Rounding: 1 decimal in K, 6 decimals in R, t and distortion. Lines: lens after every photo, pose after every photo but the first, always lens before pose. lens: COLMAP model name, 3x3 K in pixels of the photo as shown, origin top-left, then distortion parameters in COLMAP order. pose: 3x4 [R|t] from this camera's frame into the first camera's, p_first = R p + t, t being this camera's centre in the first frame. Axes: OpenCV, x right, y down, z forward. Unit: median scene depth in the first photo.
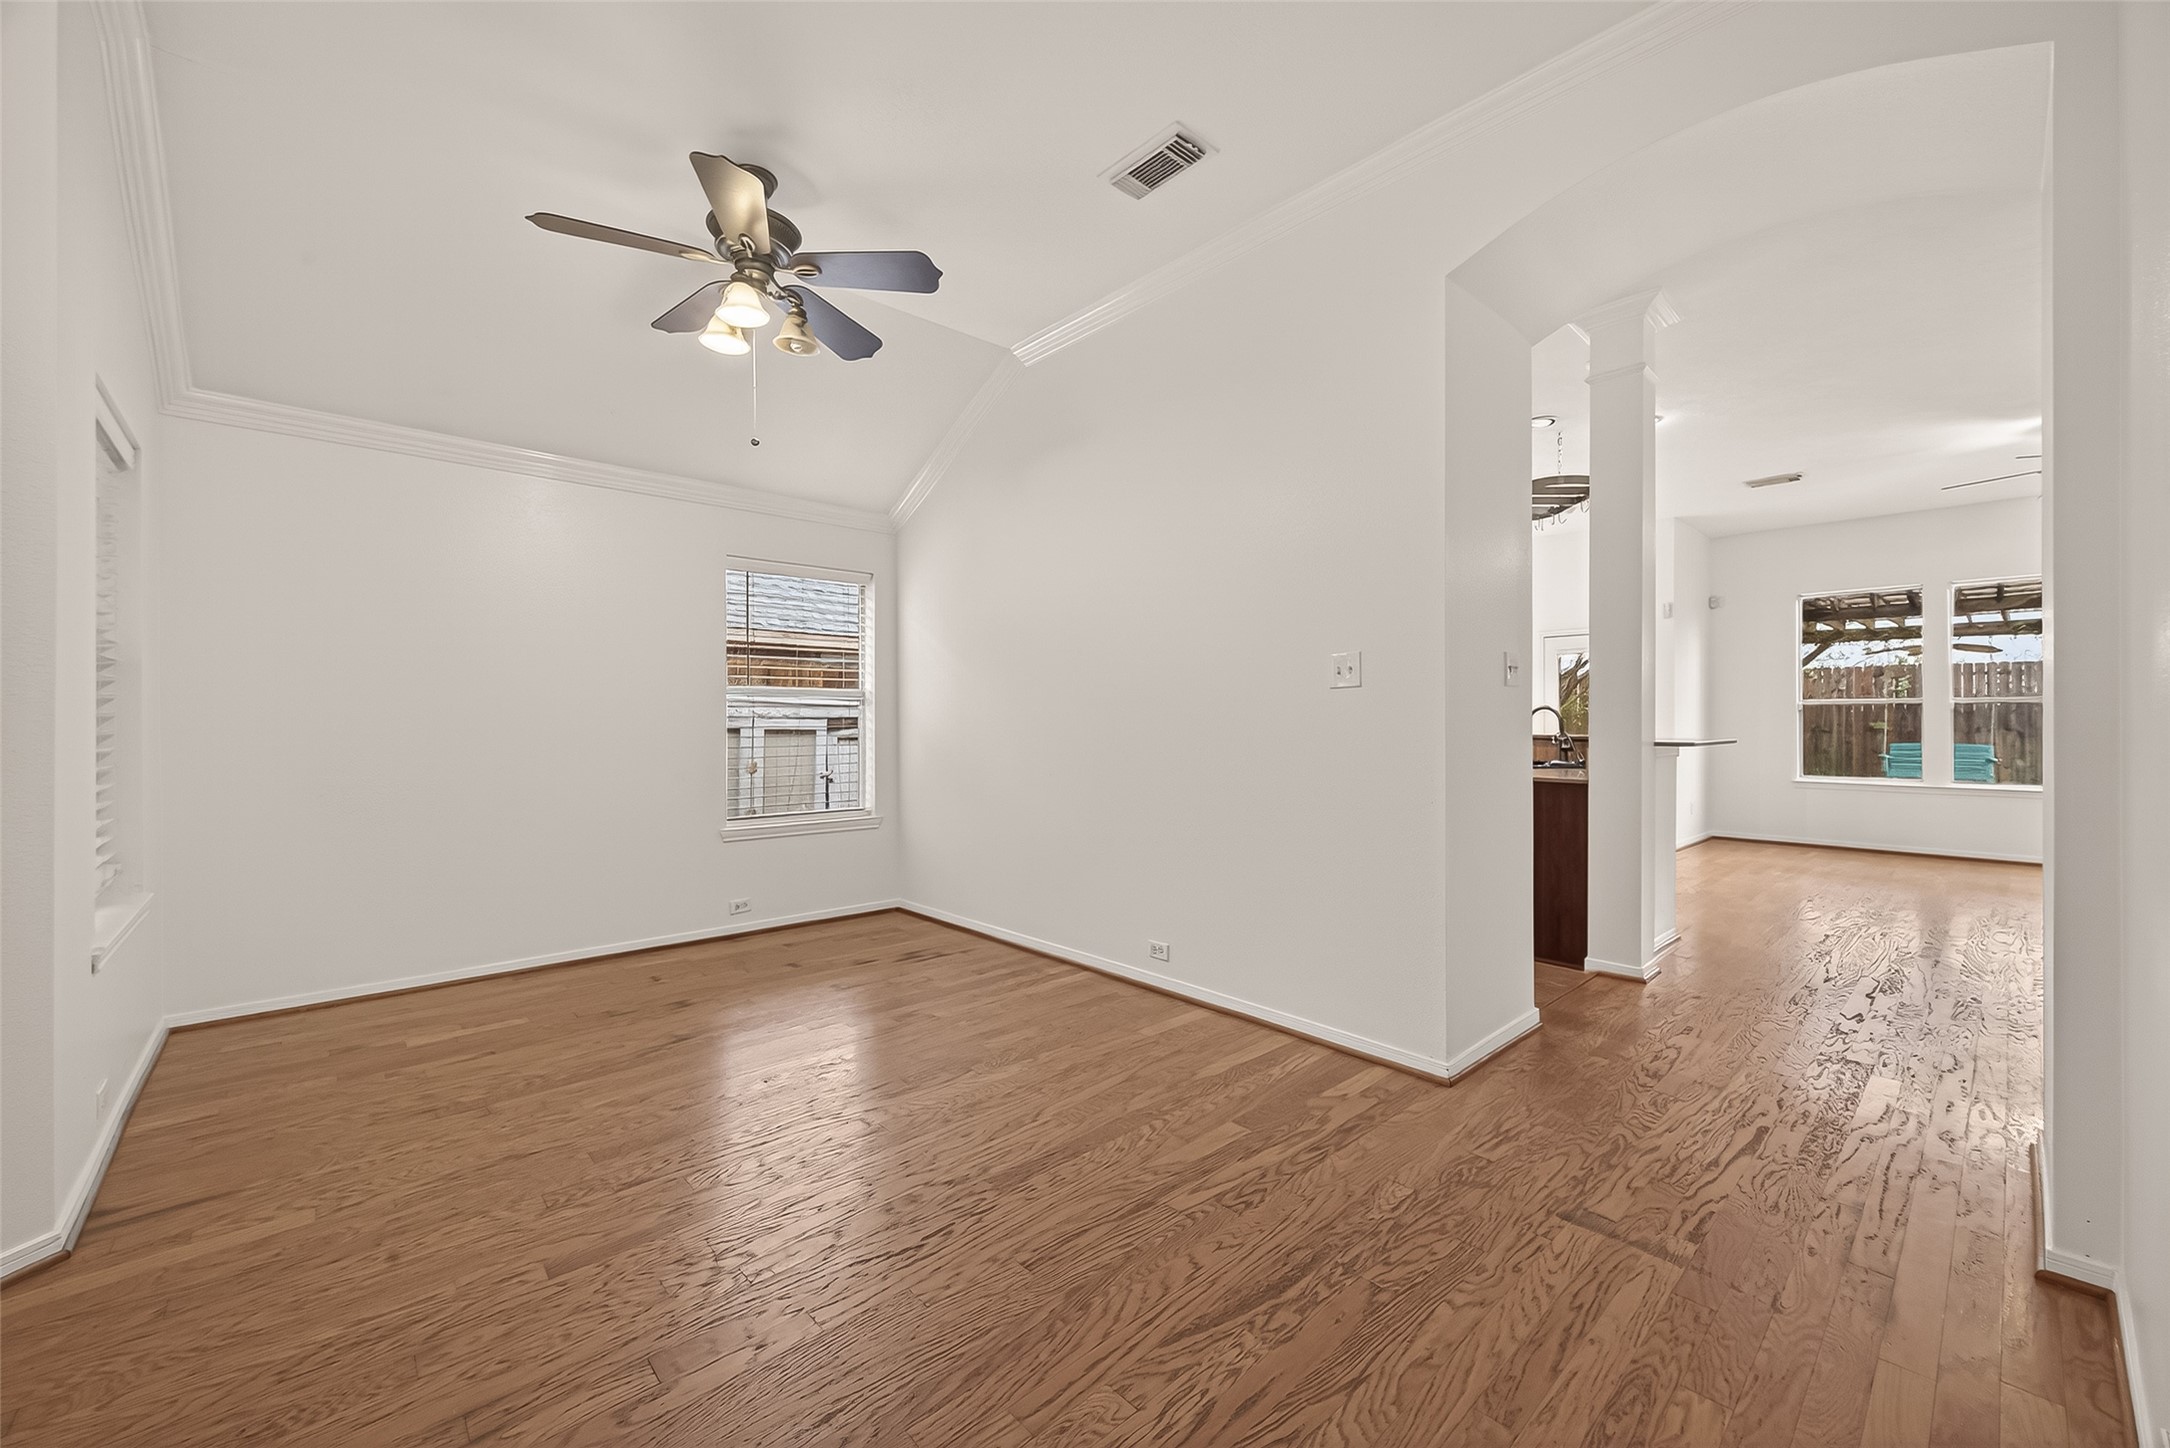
lens RADIAL K [[840.4, 0, 1091.2], [0, 840.4, 720.1], [0, 0, 1]] dist [0.007237, -0.002073]
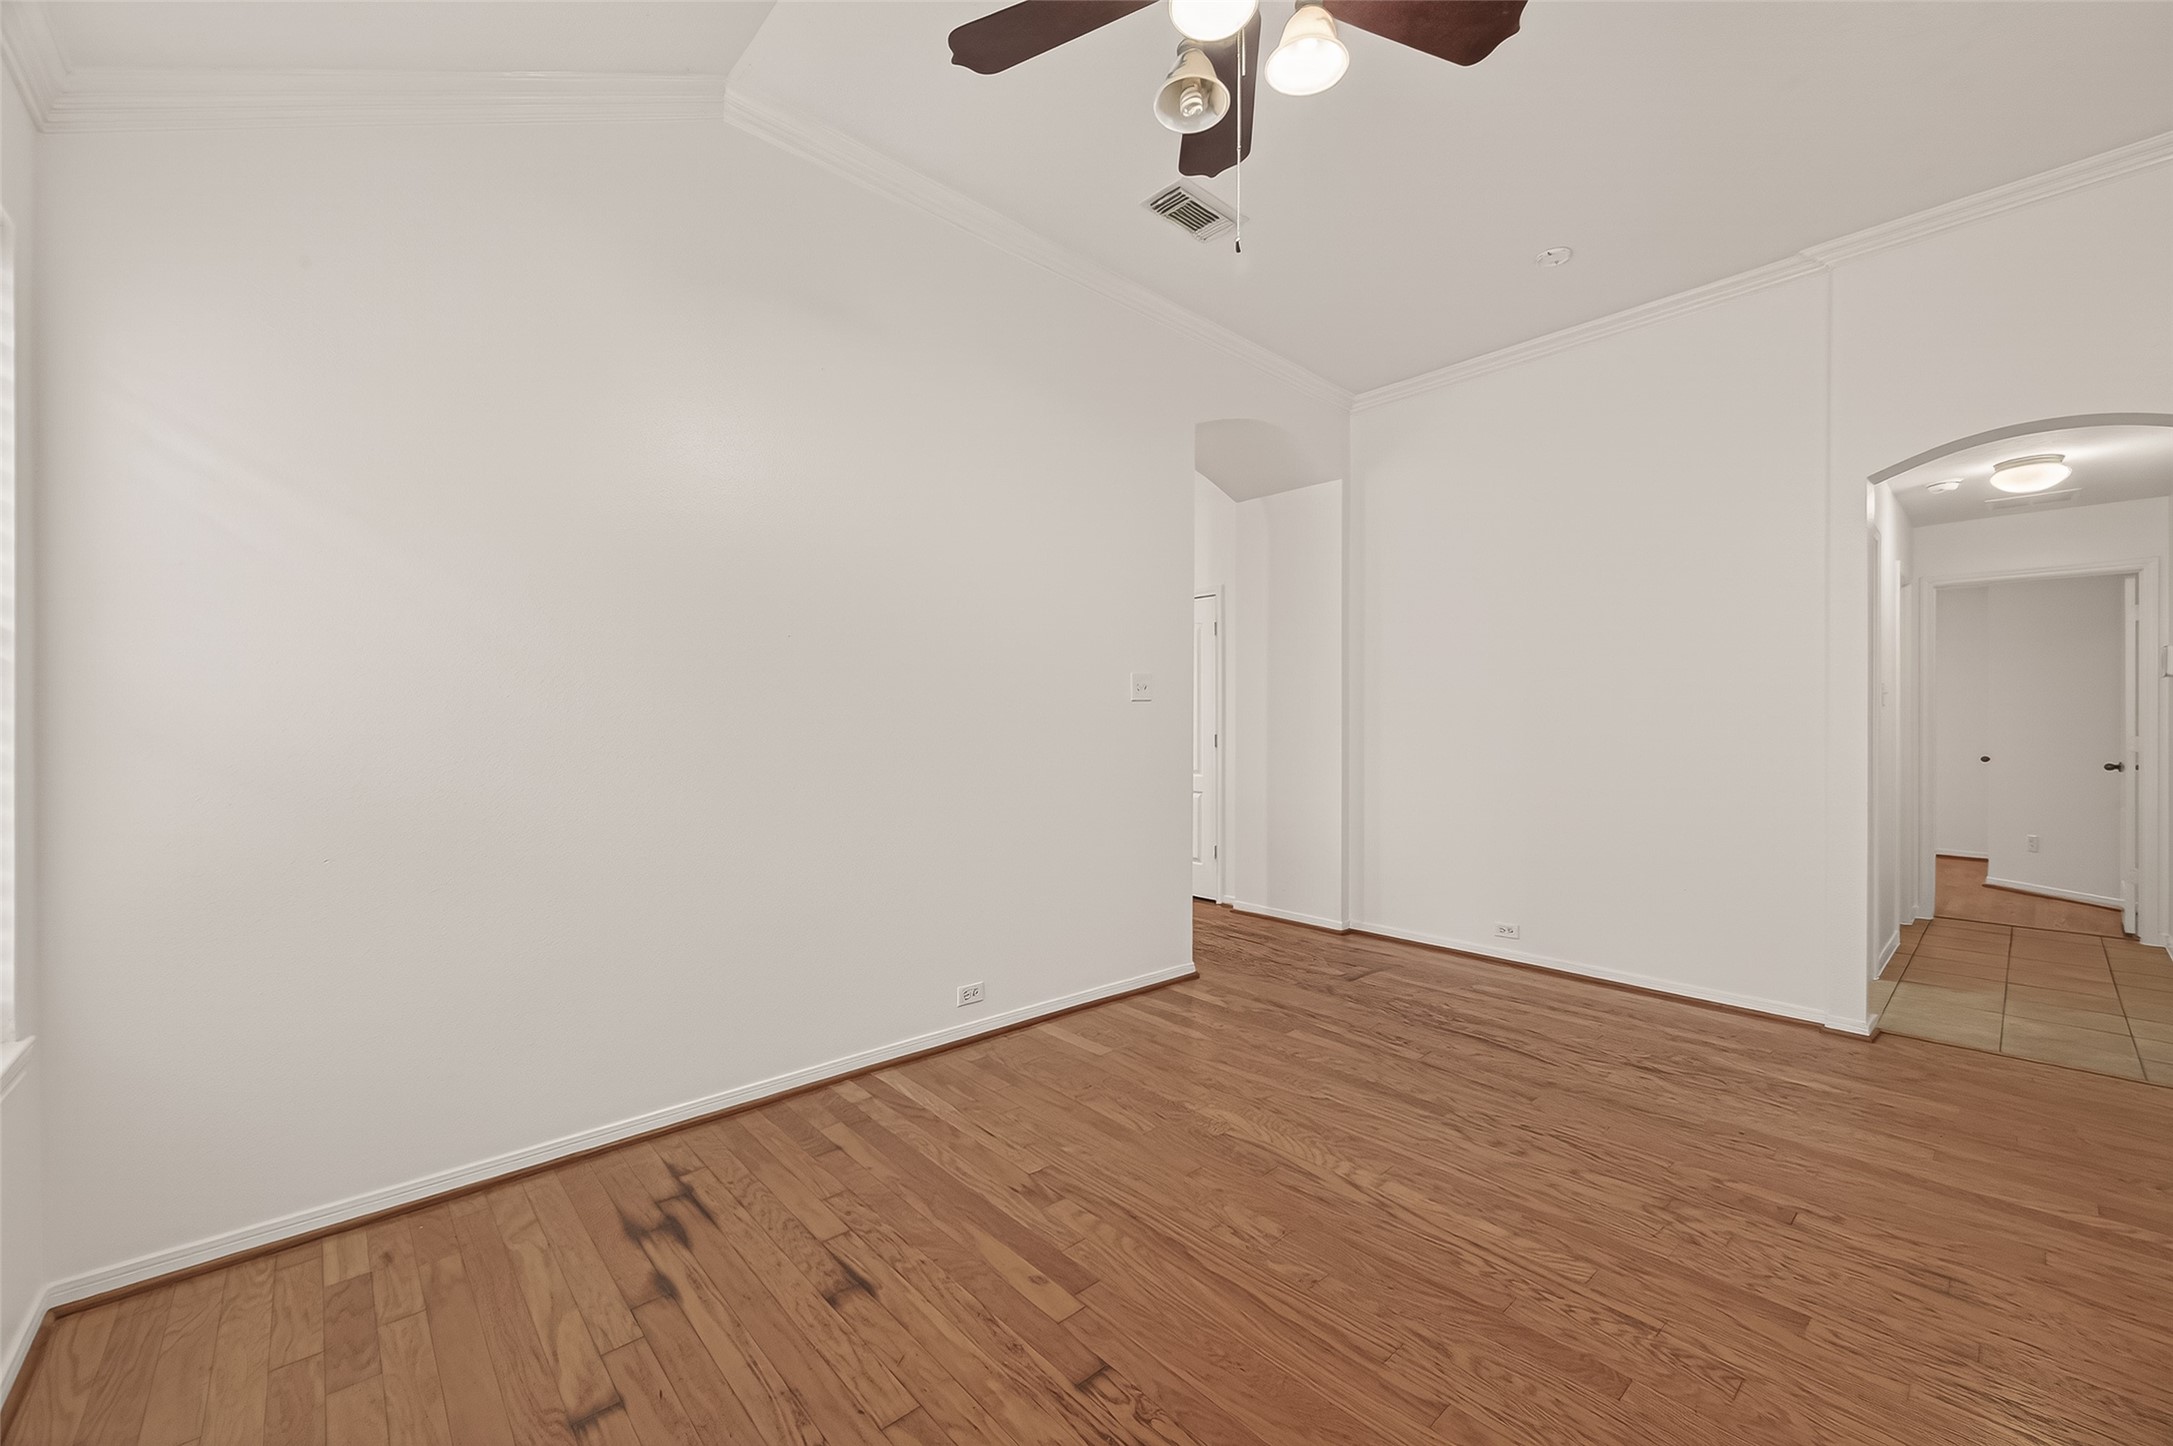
lens RADIAL K [[857.7, 0, 1088.4], [0, 857.7, 719.1], [0, 0, 1]] dist [-0.001126, -0.000526]
pose [[0.018619, 0.003801, 0.999819, -1.284976], [-0.002764, 0.999989, -0.003750, 0.002213], [-0.999823, -0.002694, 0.018629, 1.425701]]
